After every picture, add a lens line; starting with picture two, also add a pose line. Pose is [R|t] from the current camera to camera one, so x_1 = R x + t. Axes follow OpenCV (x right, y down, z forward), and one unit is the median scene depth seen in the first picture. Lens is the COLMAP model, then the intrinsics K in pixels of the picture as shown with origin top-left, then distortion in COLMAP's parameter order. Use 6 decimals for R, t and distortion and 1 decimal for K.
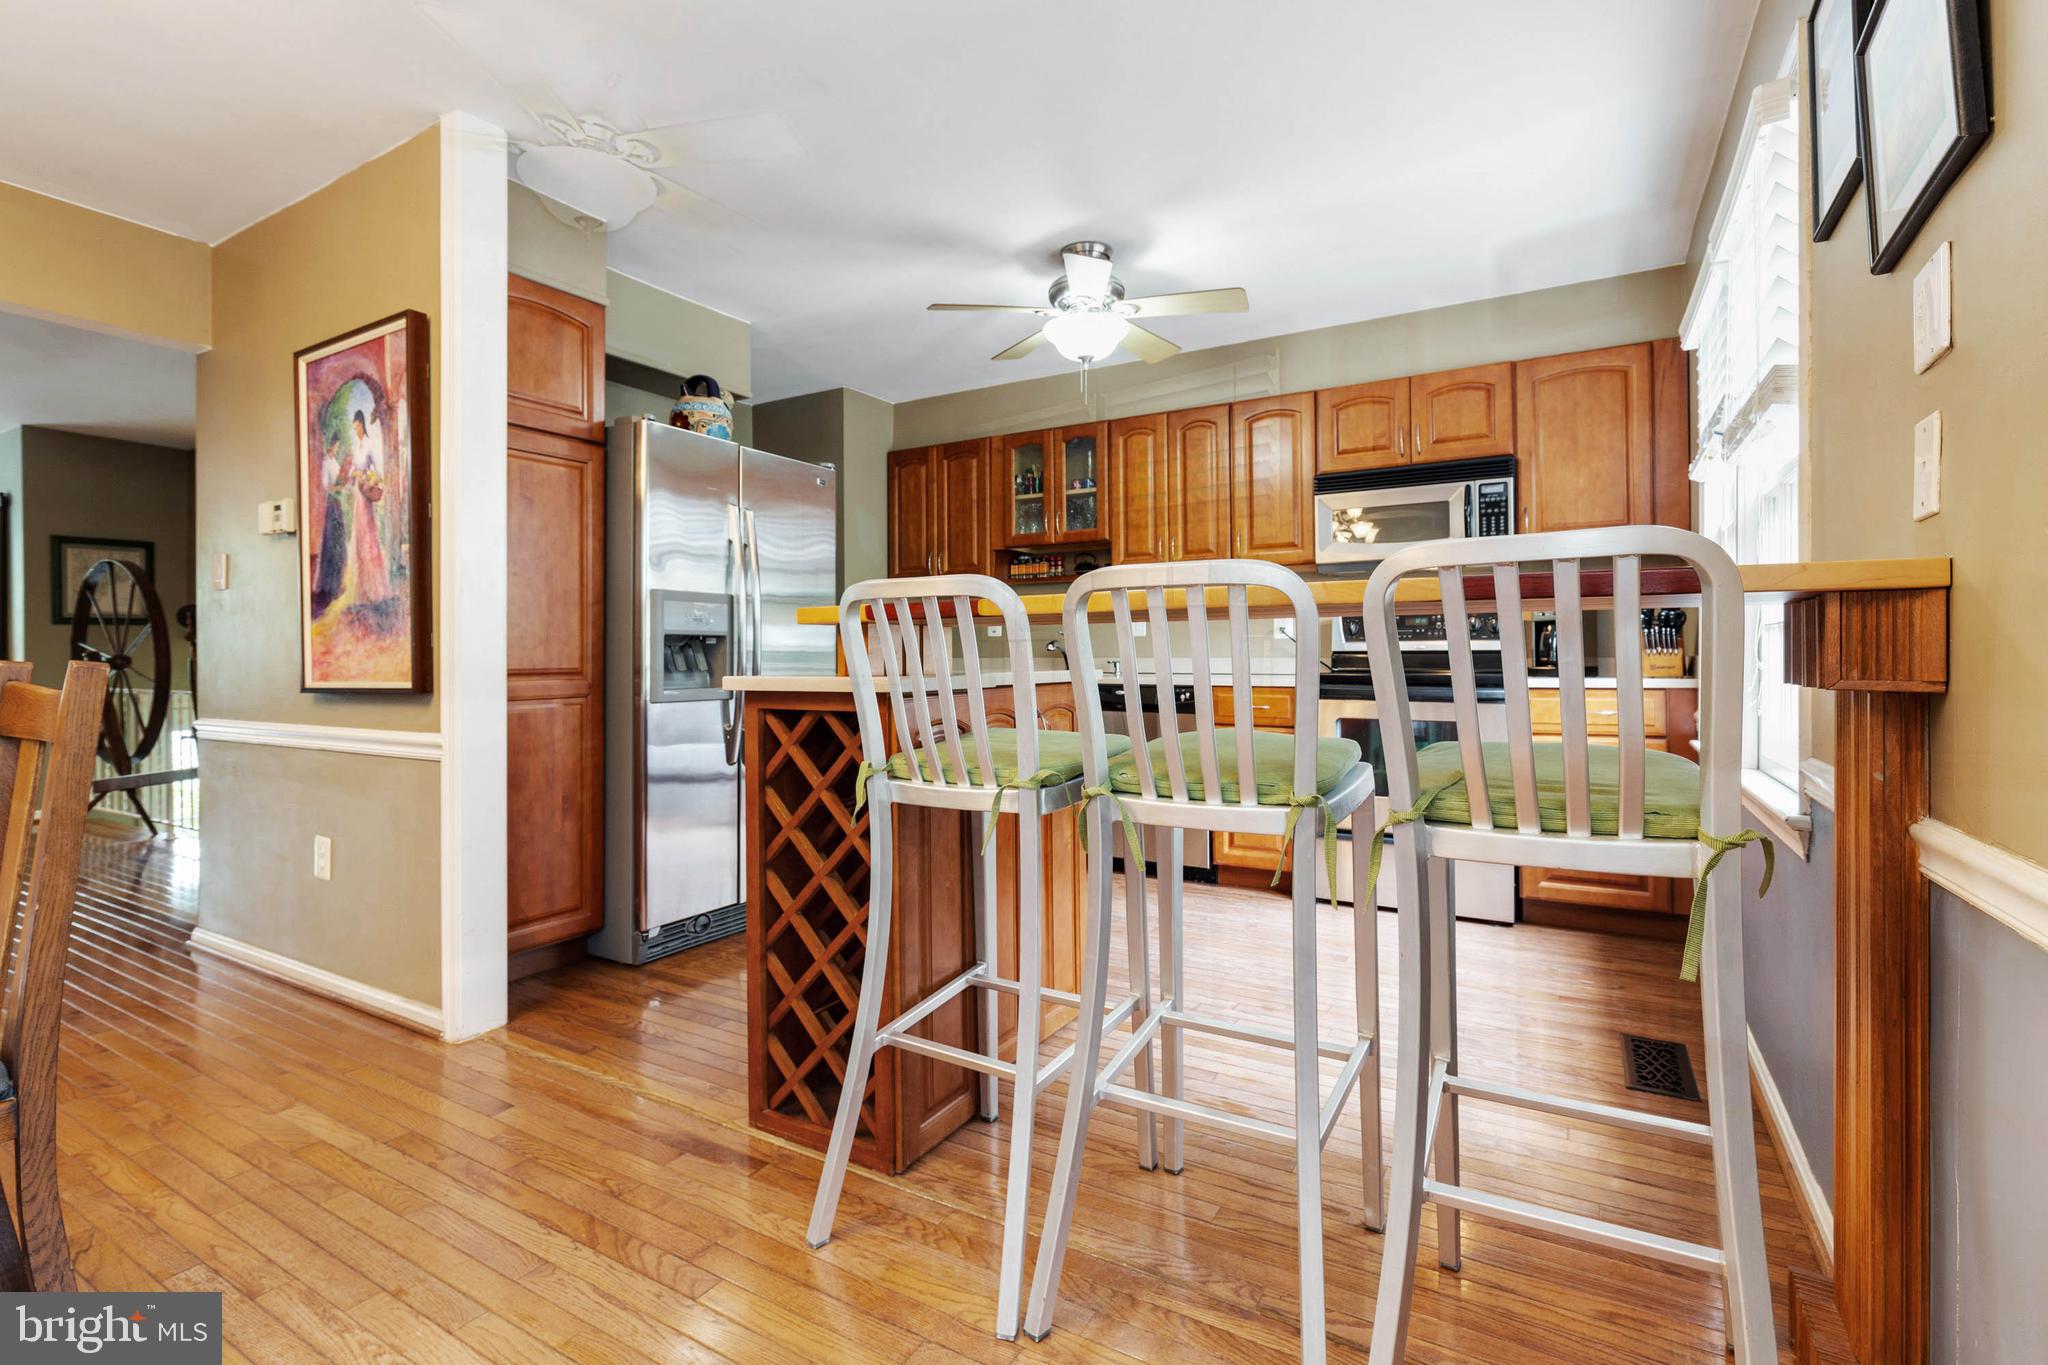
lens RADIAL K [[928.8, 0, 1024.4], [0, 928.8, 651.9], [0, 0, 1]] dist [0.005740, -0.000453]
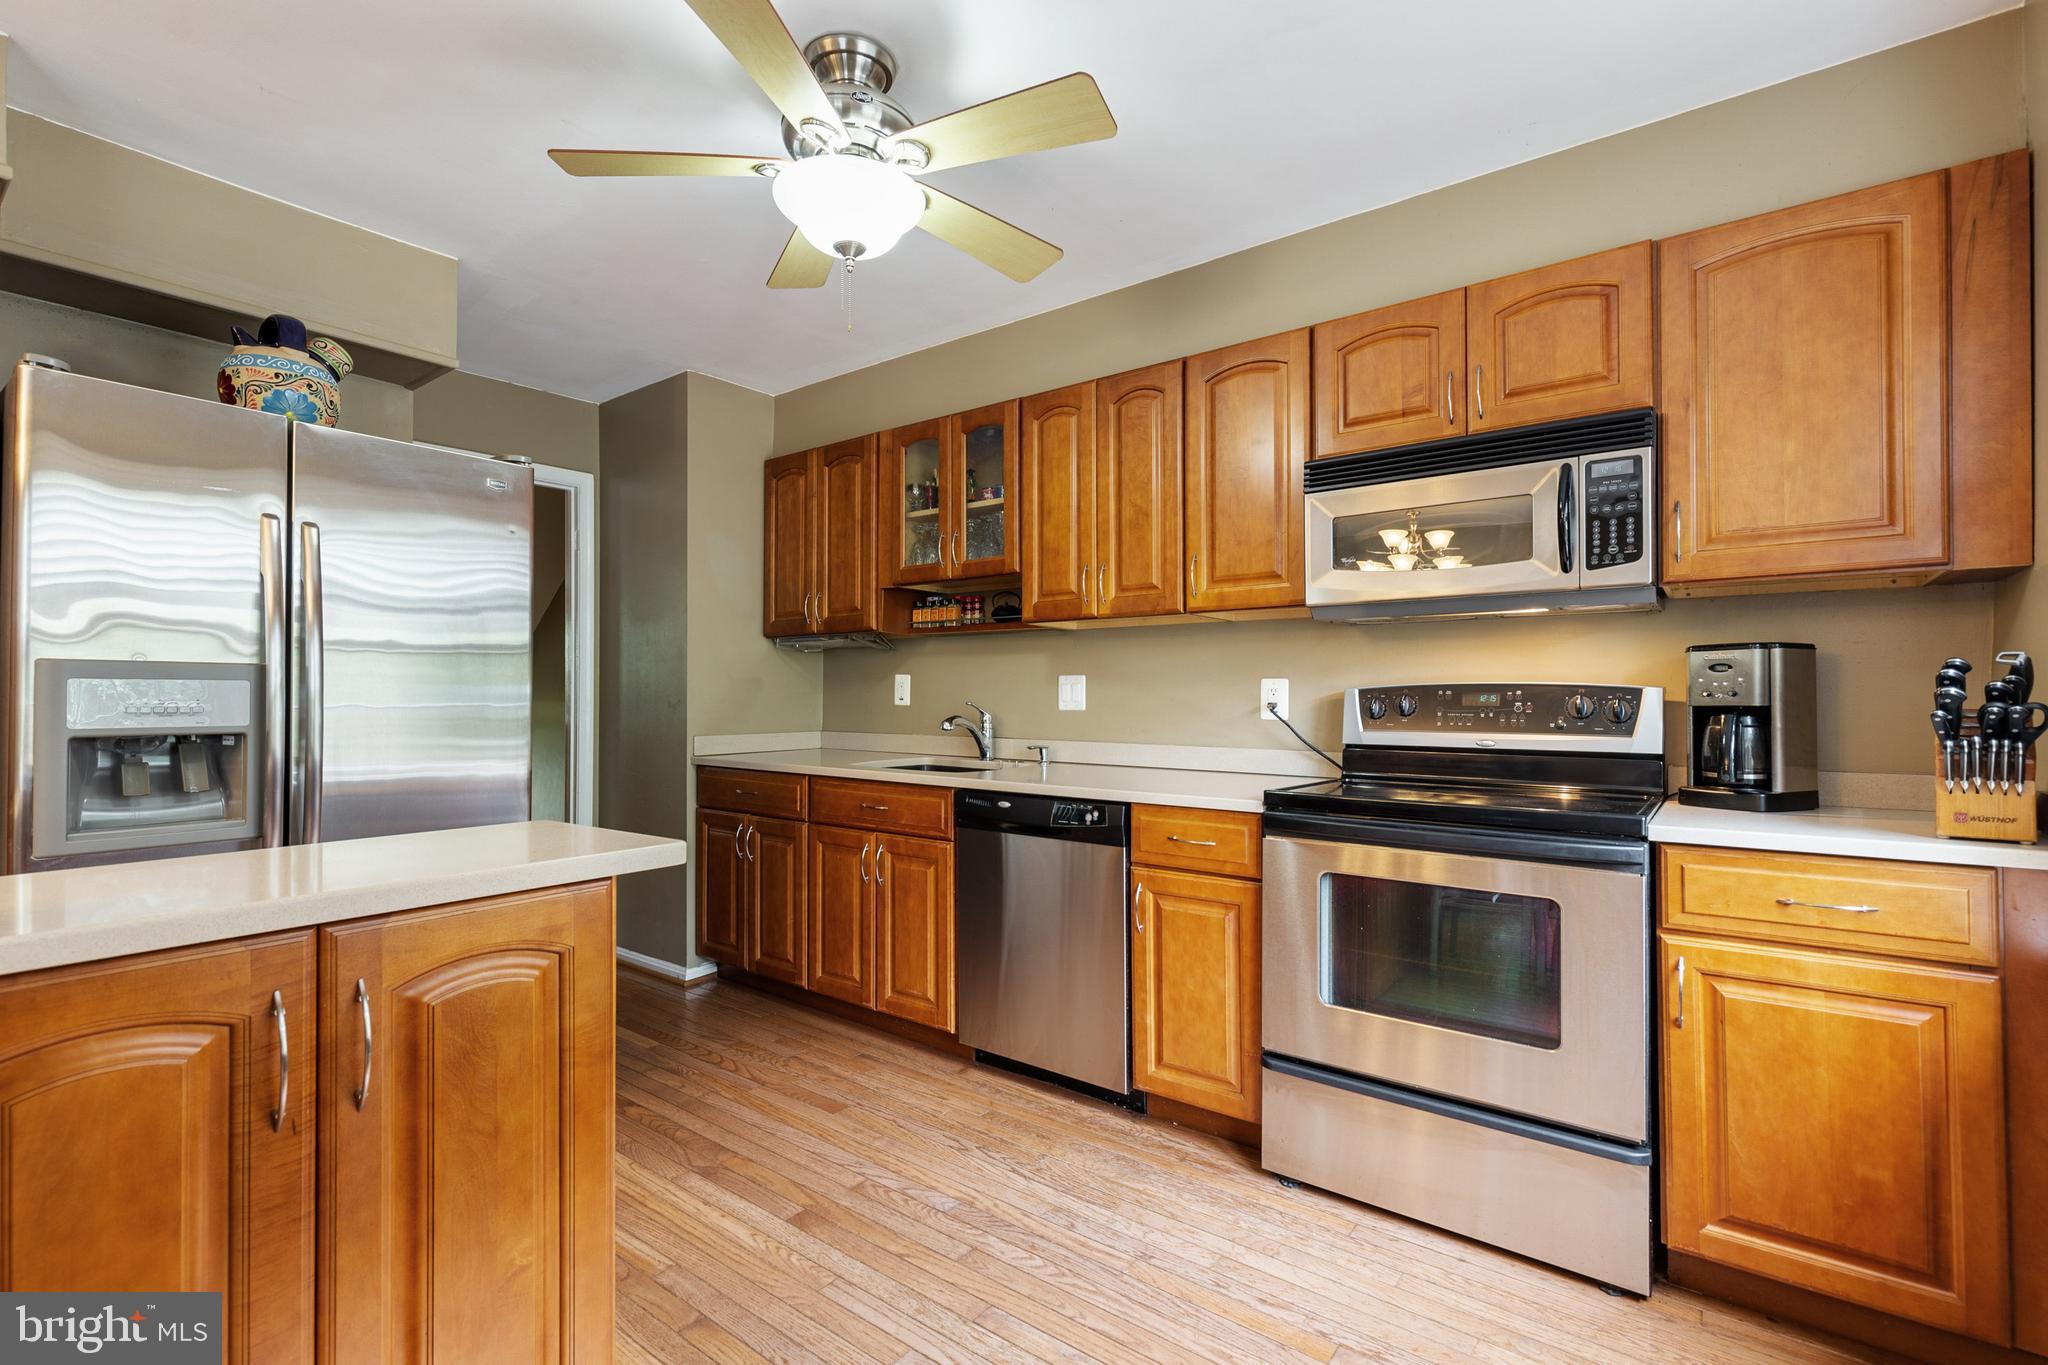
lens RADIAL K [[924.3, 0, 1026.3], [0, 924.3, 691.3], [0, 0, 1]] dist [0.014189, -0.000096]
pose [[0.992763, 0.004369, -0.120009, 0.230282], [-0.004408, 0.999990, -0.000060, -0.042267], [0.120008, 0.000588, 0.992773, 0.419395]]
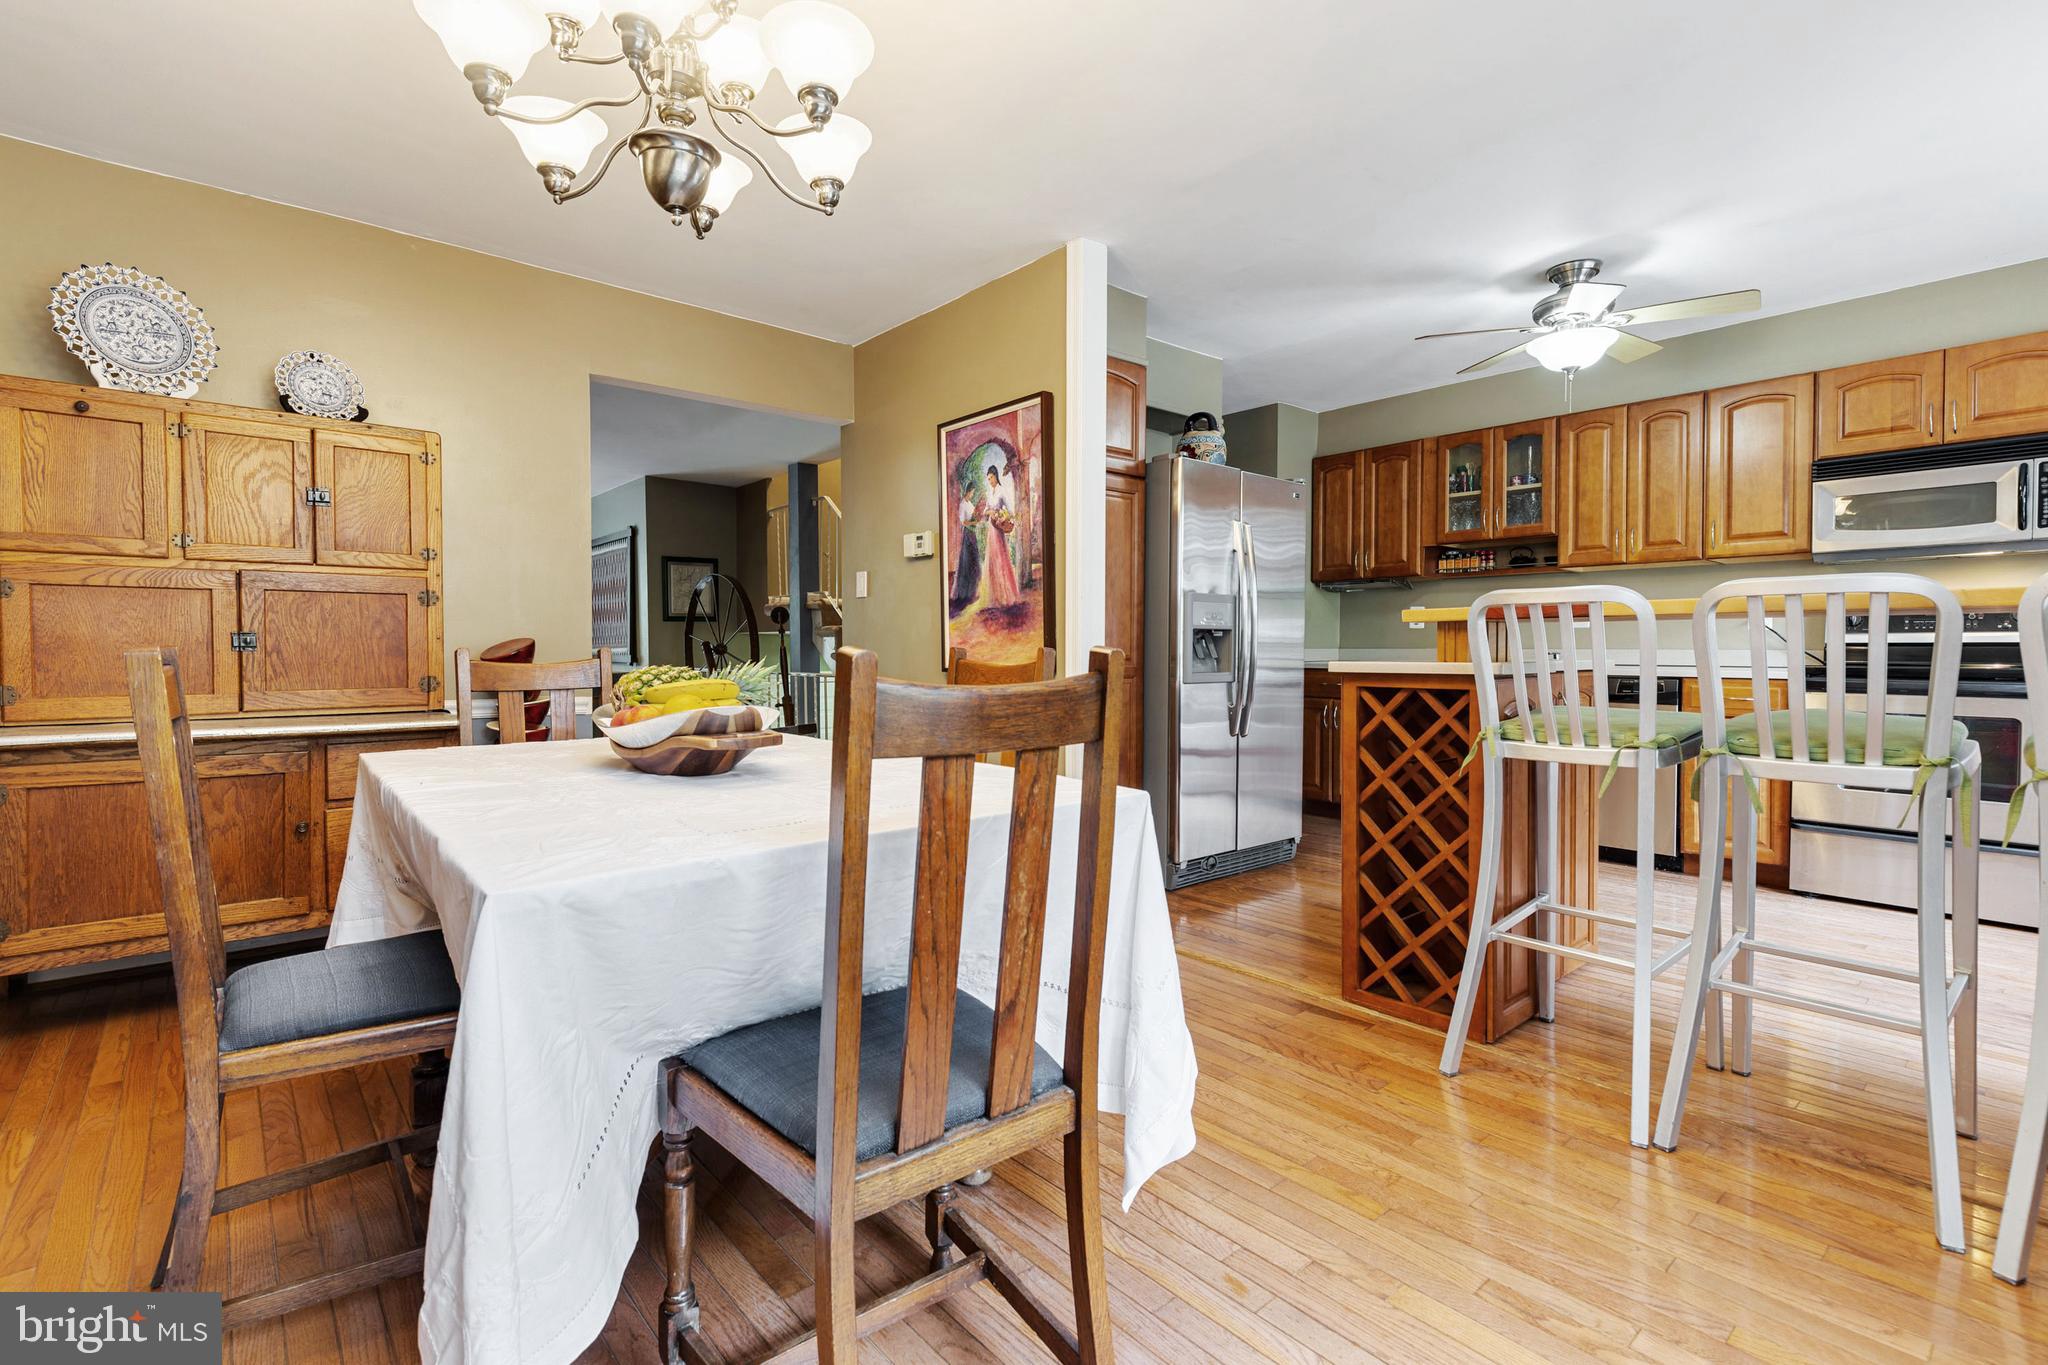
lens RADIAL K [[935.5, 0, 1026.5], [0, 935.5, 671.6], [0, 0, 1]] dist [0.009937, -0.000849]
pose [[0.948202, 0.012061, -0.317439, -0.169919], [-0.002097, 0.999495, 0.031711, -0.000572], [0.317661, -0.029403, 0.947748, -0.221198]]
